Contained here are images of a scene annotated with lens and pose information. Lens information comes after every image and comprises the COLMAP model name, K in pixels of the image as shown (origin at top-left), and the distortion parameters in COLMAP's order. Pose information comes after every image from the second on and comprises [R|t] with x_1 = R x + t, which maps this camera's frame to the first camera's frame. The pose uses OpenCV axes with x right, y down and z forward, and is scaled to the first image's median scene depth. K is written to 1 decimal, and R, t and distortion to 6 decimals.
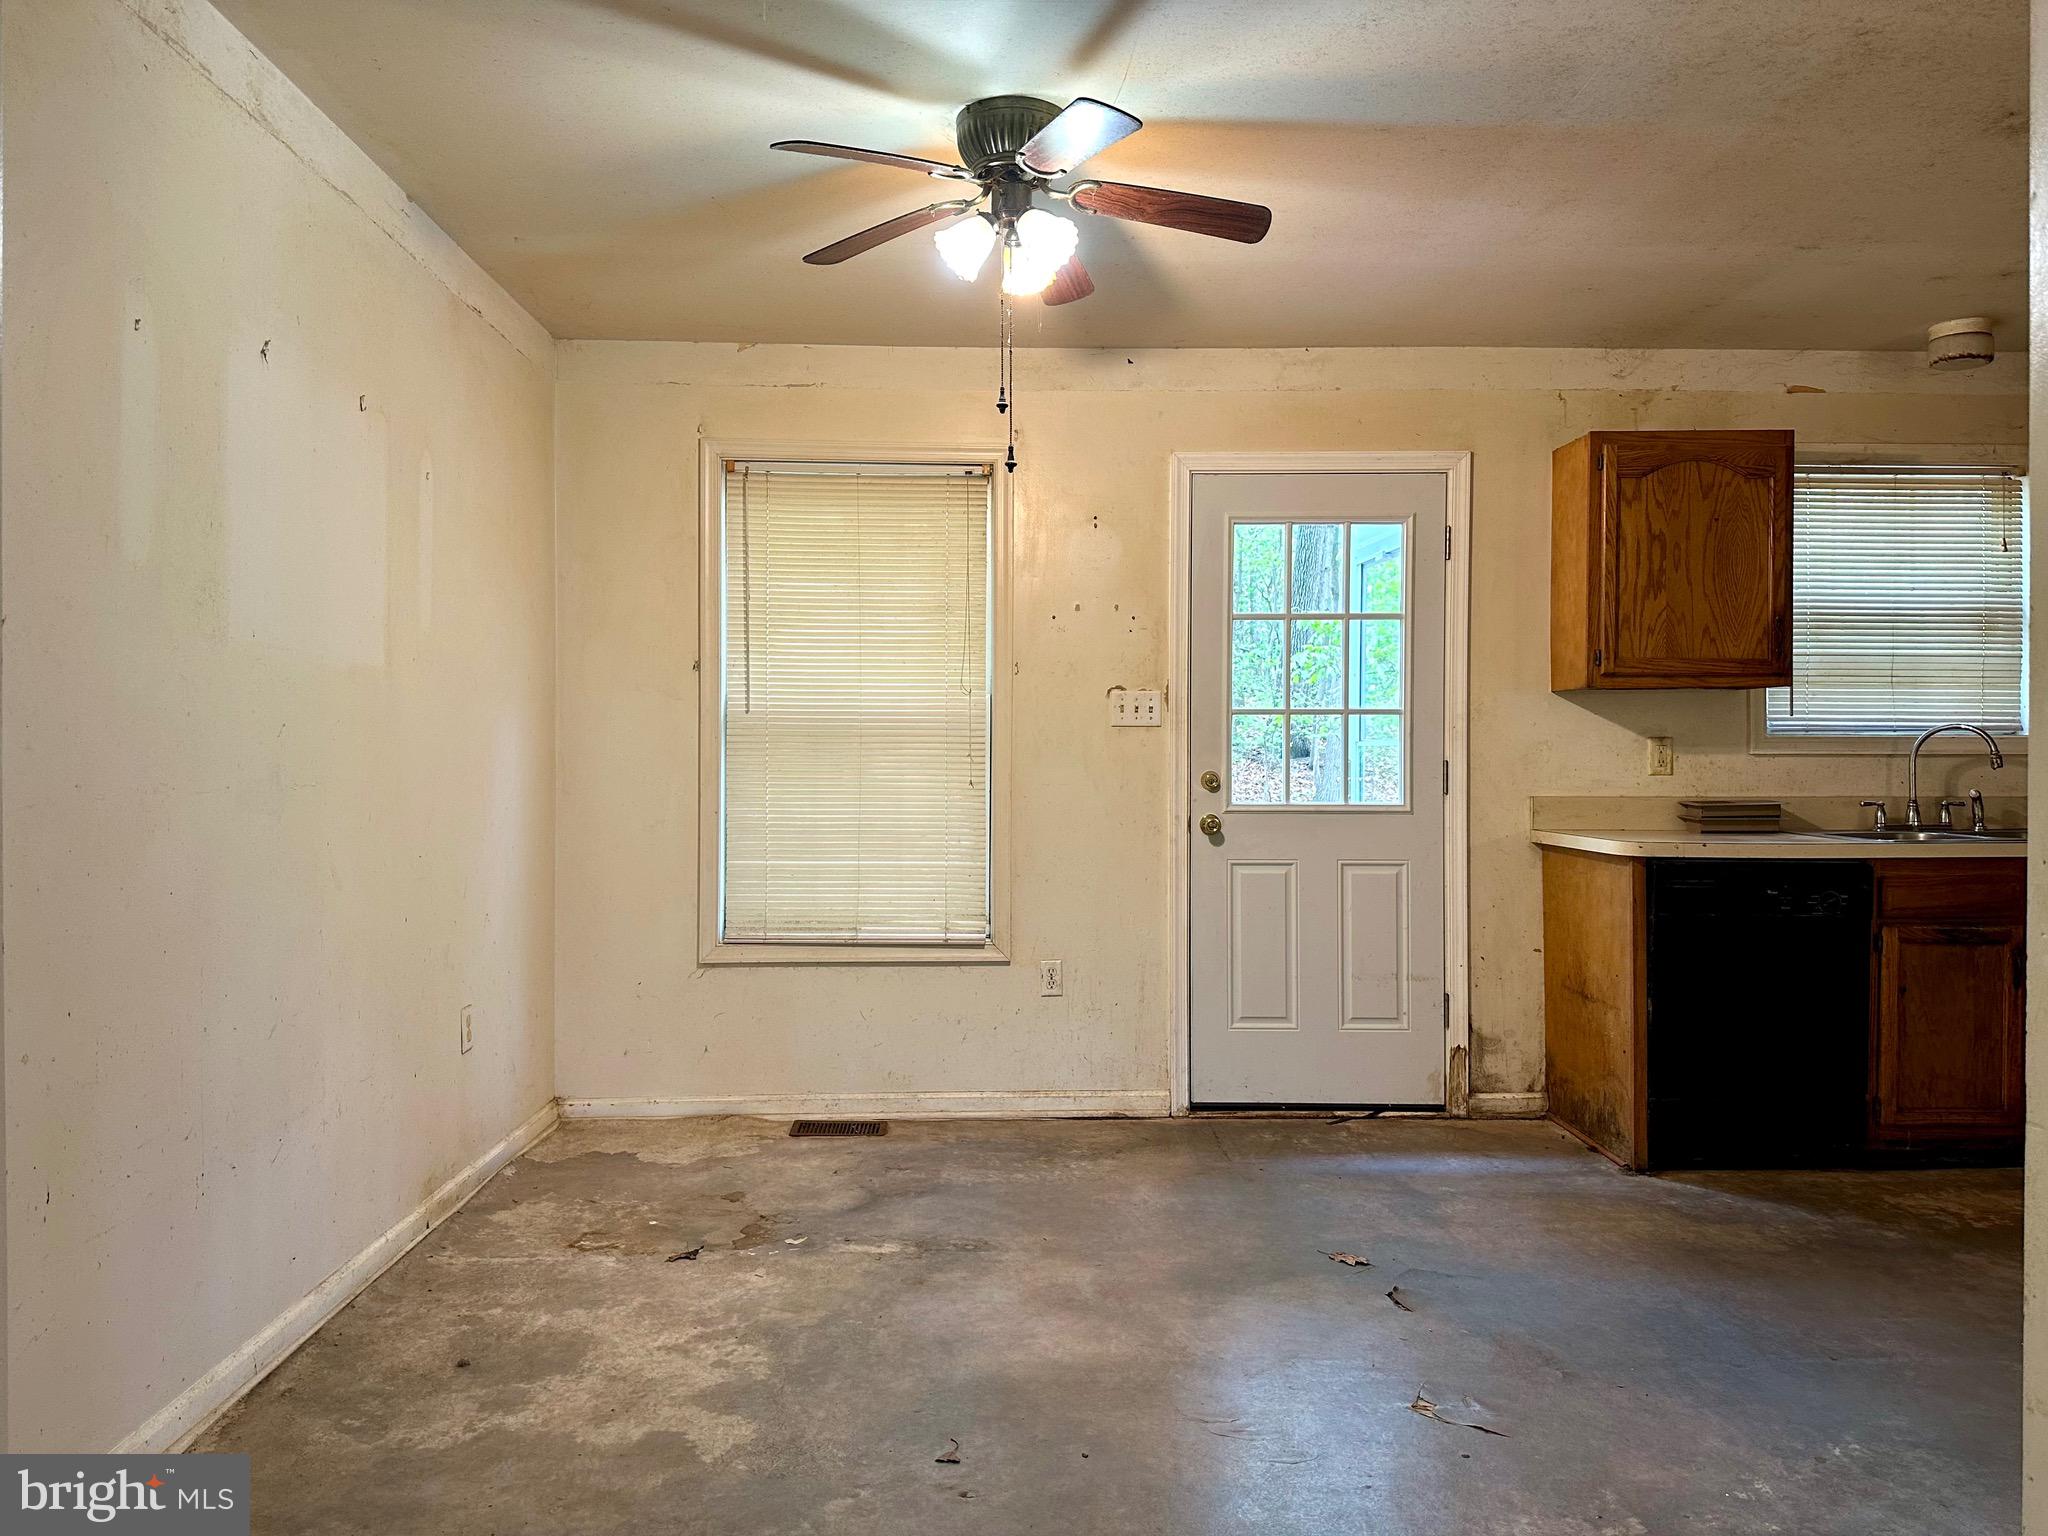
lens RADIAL K [[1454.4, 0, 1018.7], [0, 1454.4, 742.2], [0, 0, 1]] dist [0.102791, -0.174941]
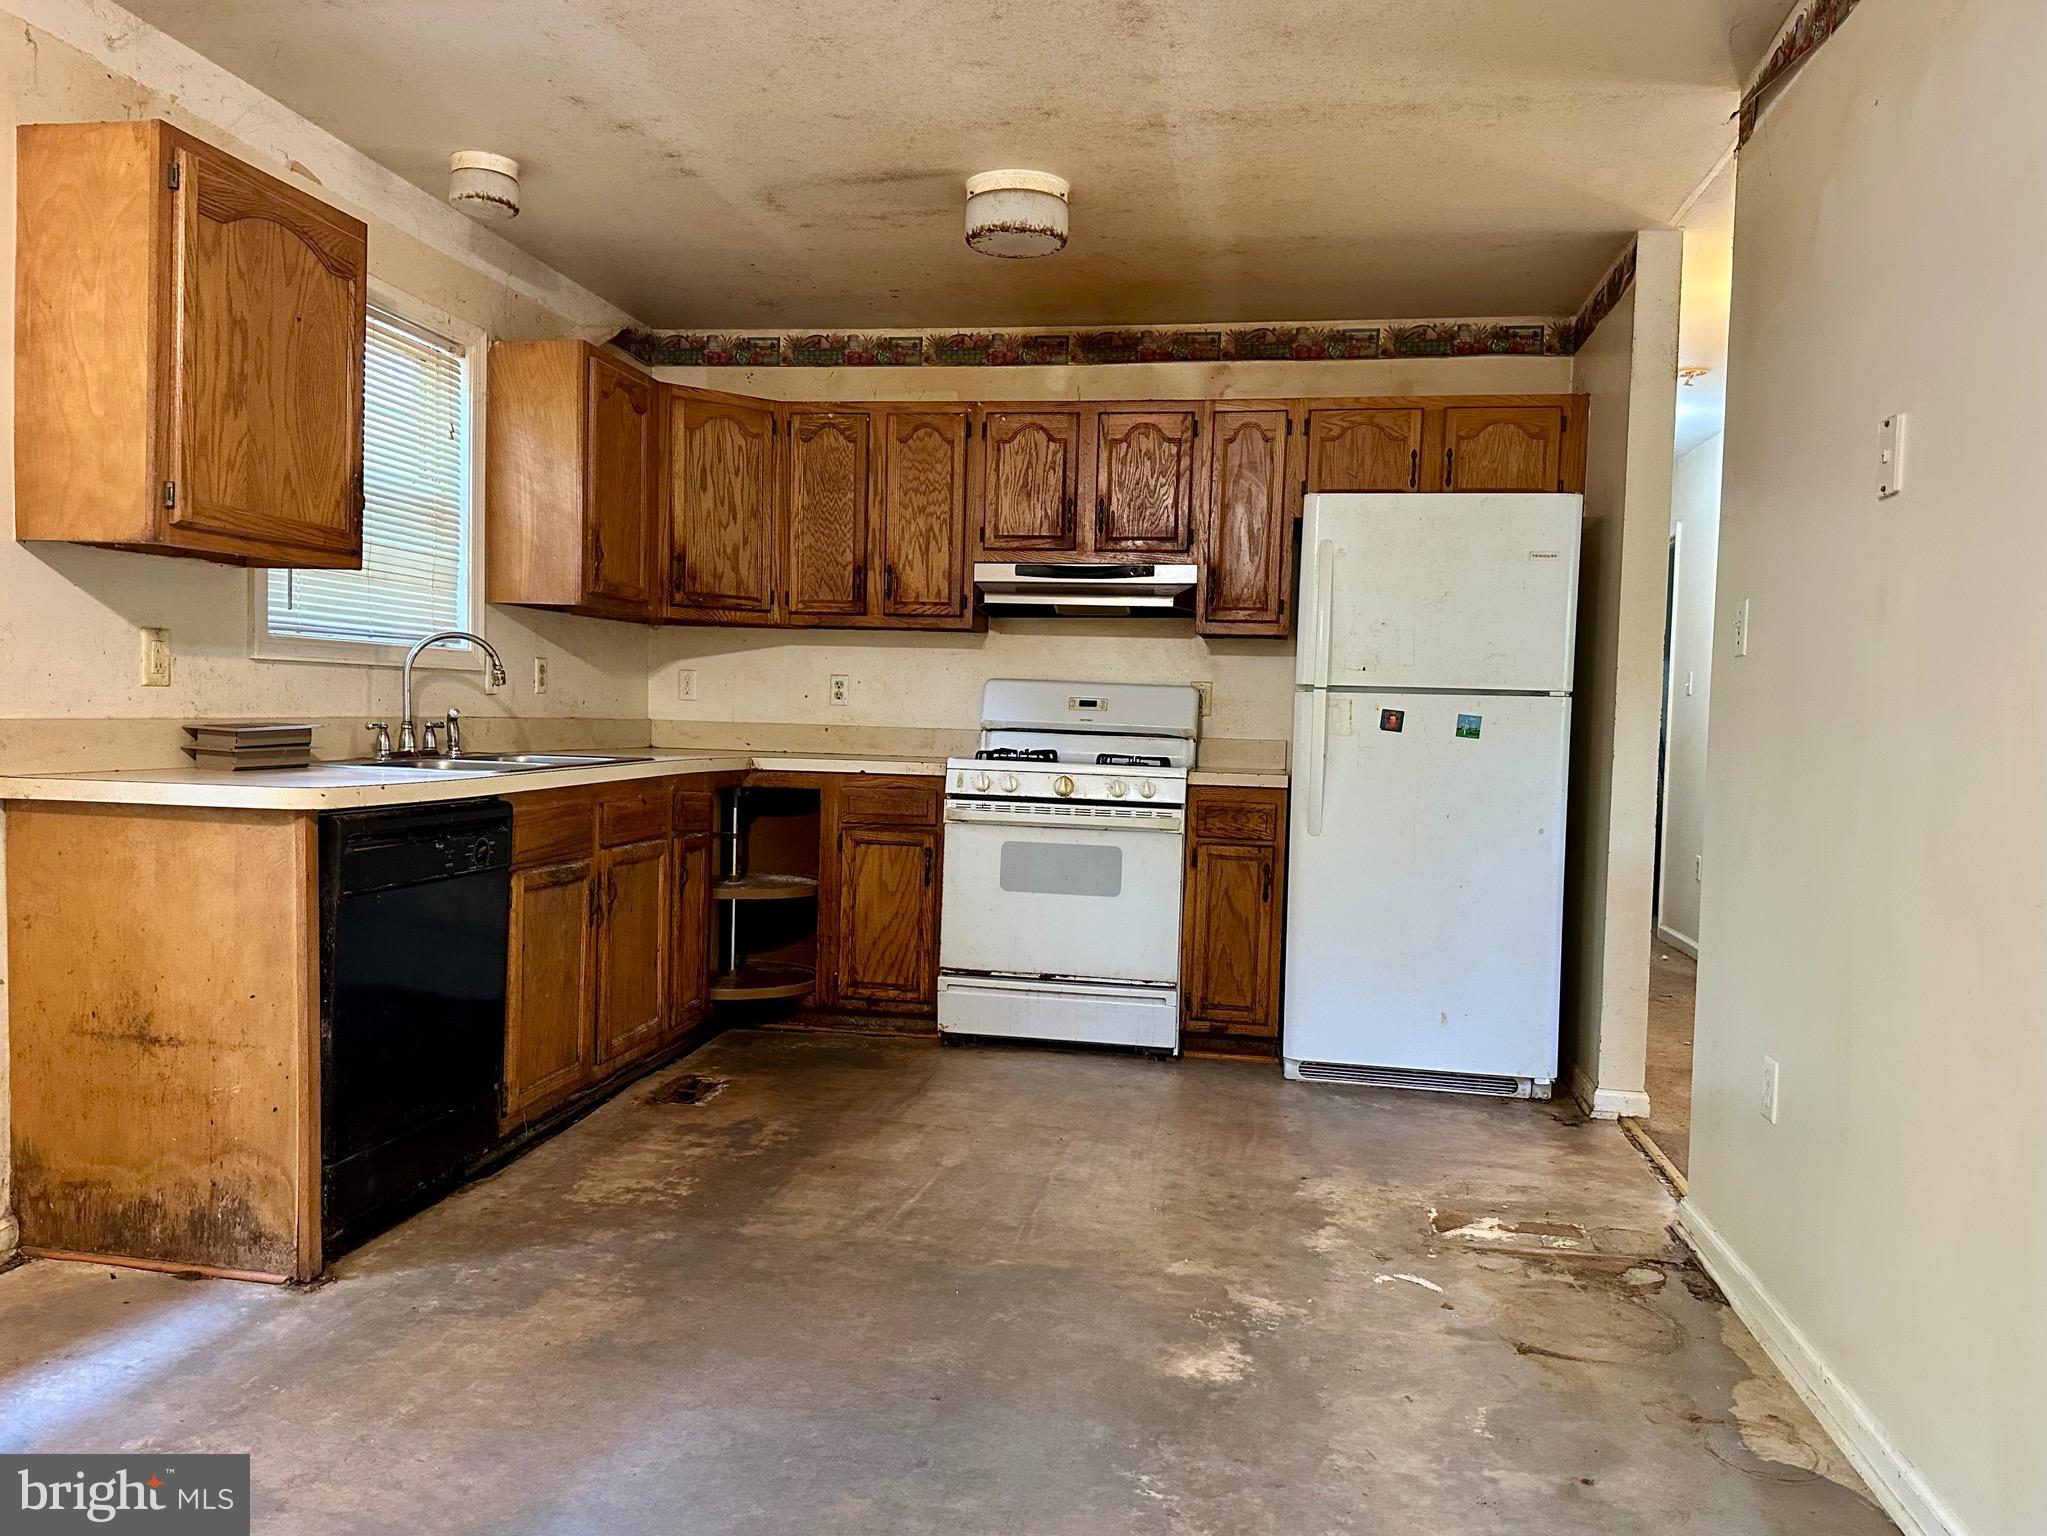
lens RADIAL K [[1471.5, 0, 1042.3], [0, 1471.5, 763.3], [0, 0, 1]] dist [0.000349, -0.001684]
pose [[0.182944, -0.034975, 0.982501, -0.154287], [-0.032607, 0.998601, 0.041619, 0.017957], [-0.982583, -0.039650, 0.181547, 0.531439]]
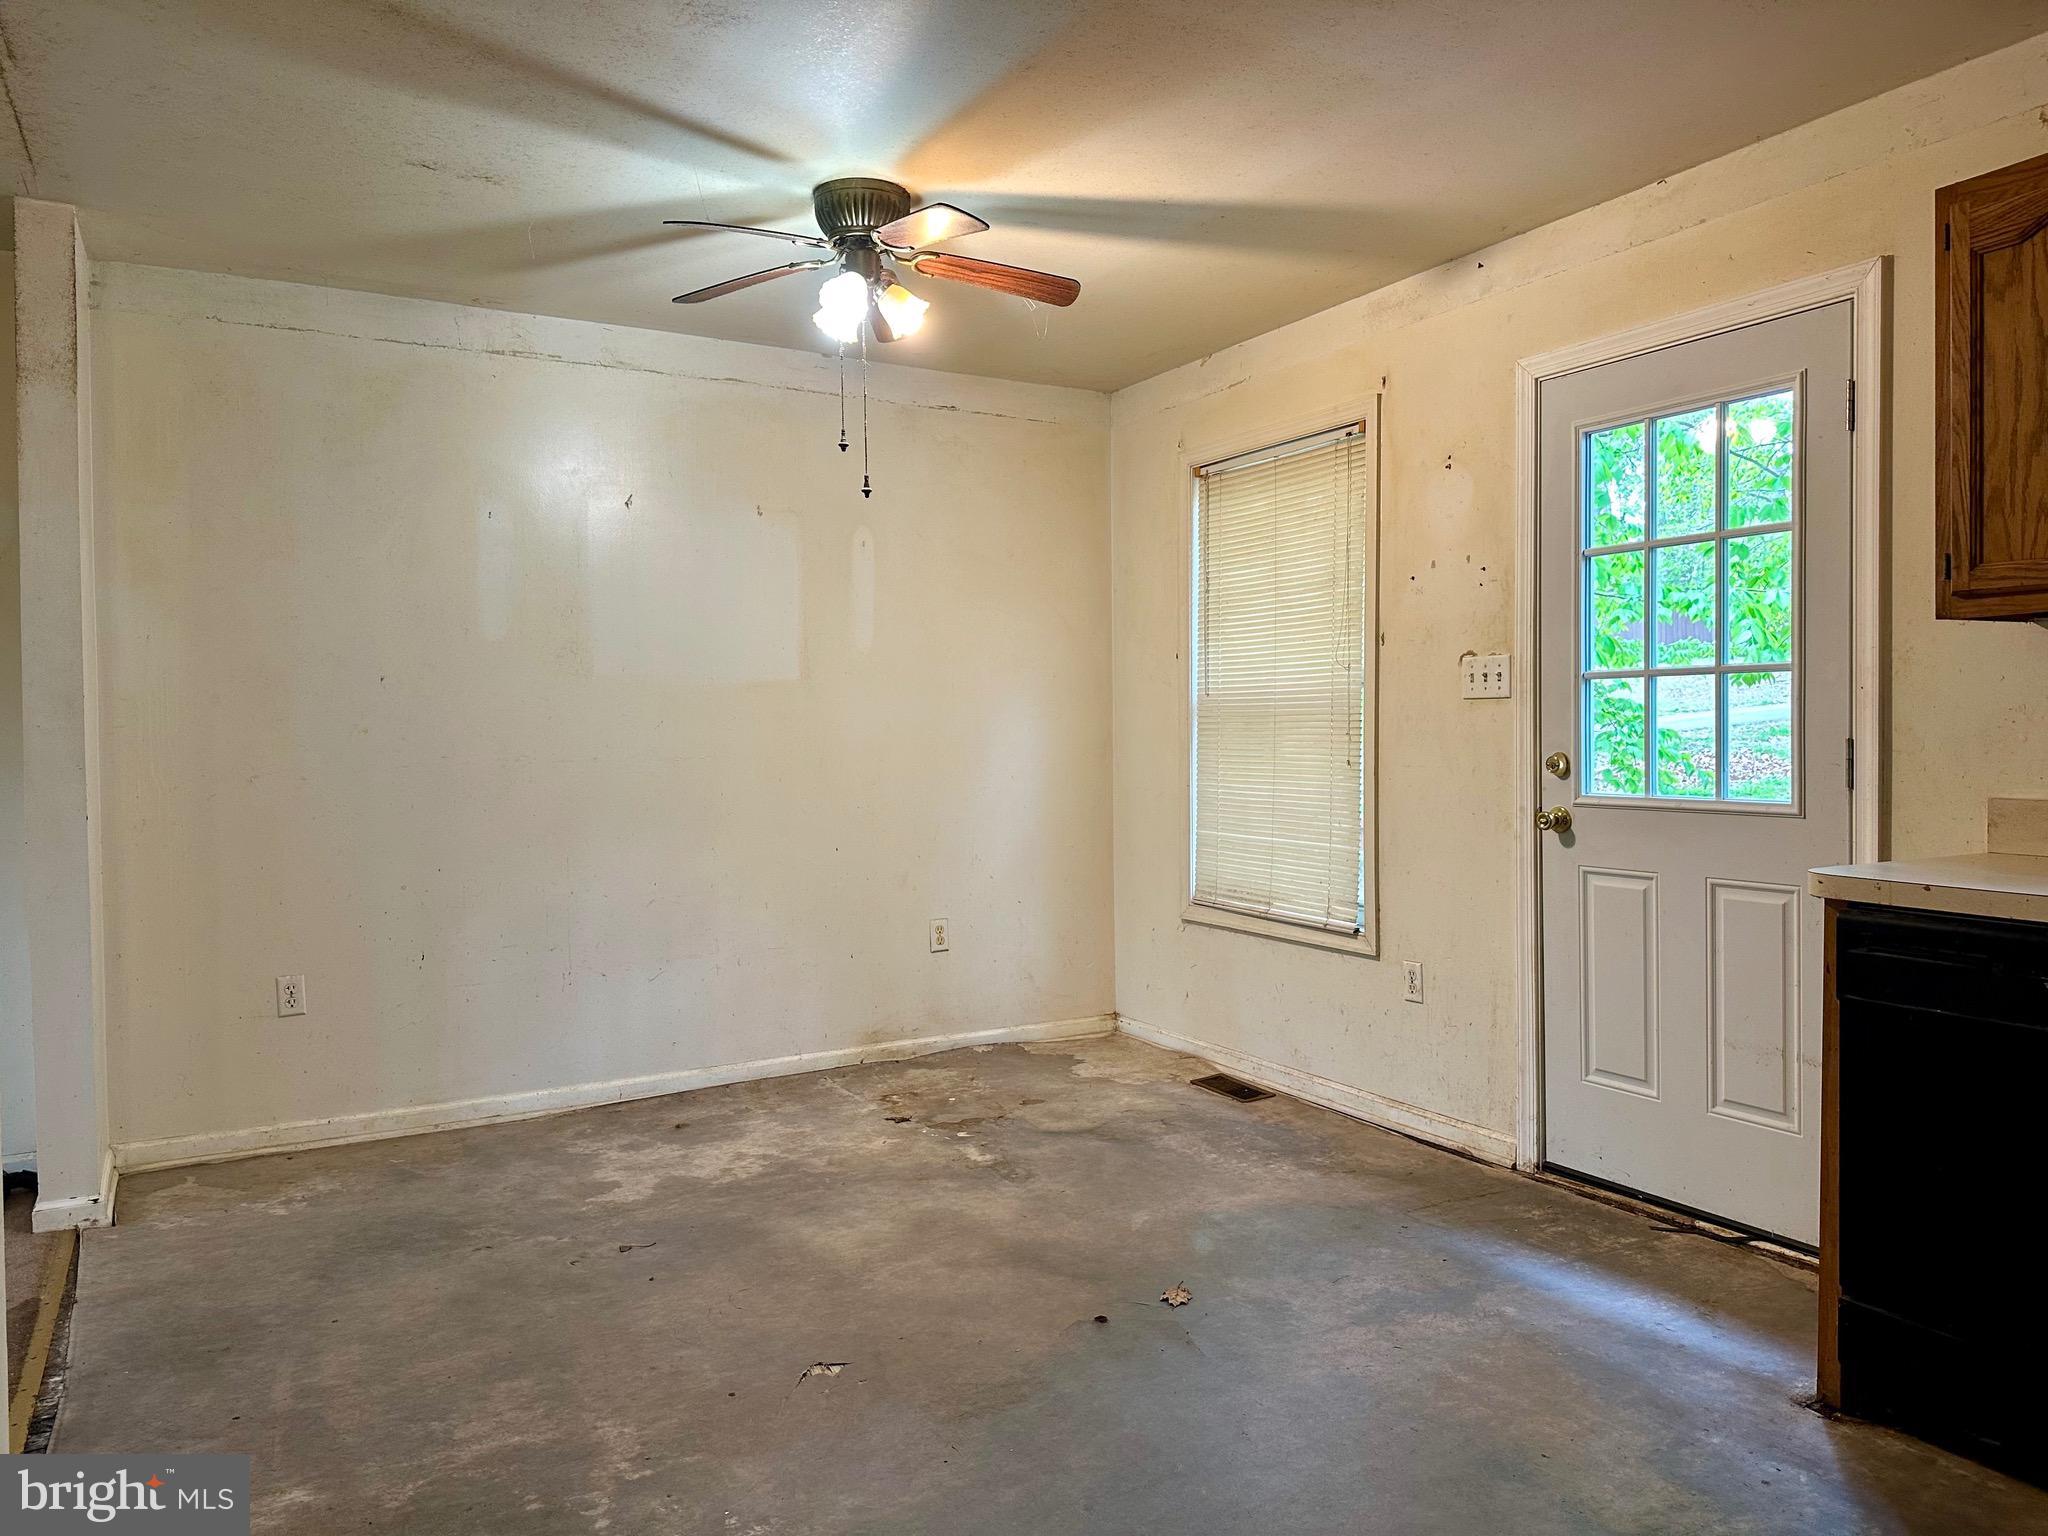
lens RADIAL K [[1432.4, 0, 1024.0], [0, 1432.4, 768.0], [0, 0, 1]] dist [0.114129, -0.163227]
pose [[0.478688, 0.019400, -0.877771, 0.743459], [0.007612, 0.999627, 0.026245, 0.005634], [0.877952, -0.019244, 0.478362, 0.395629]]
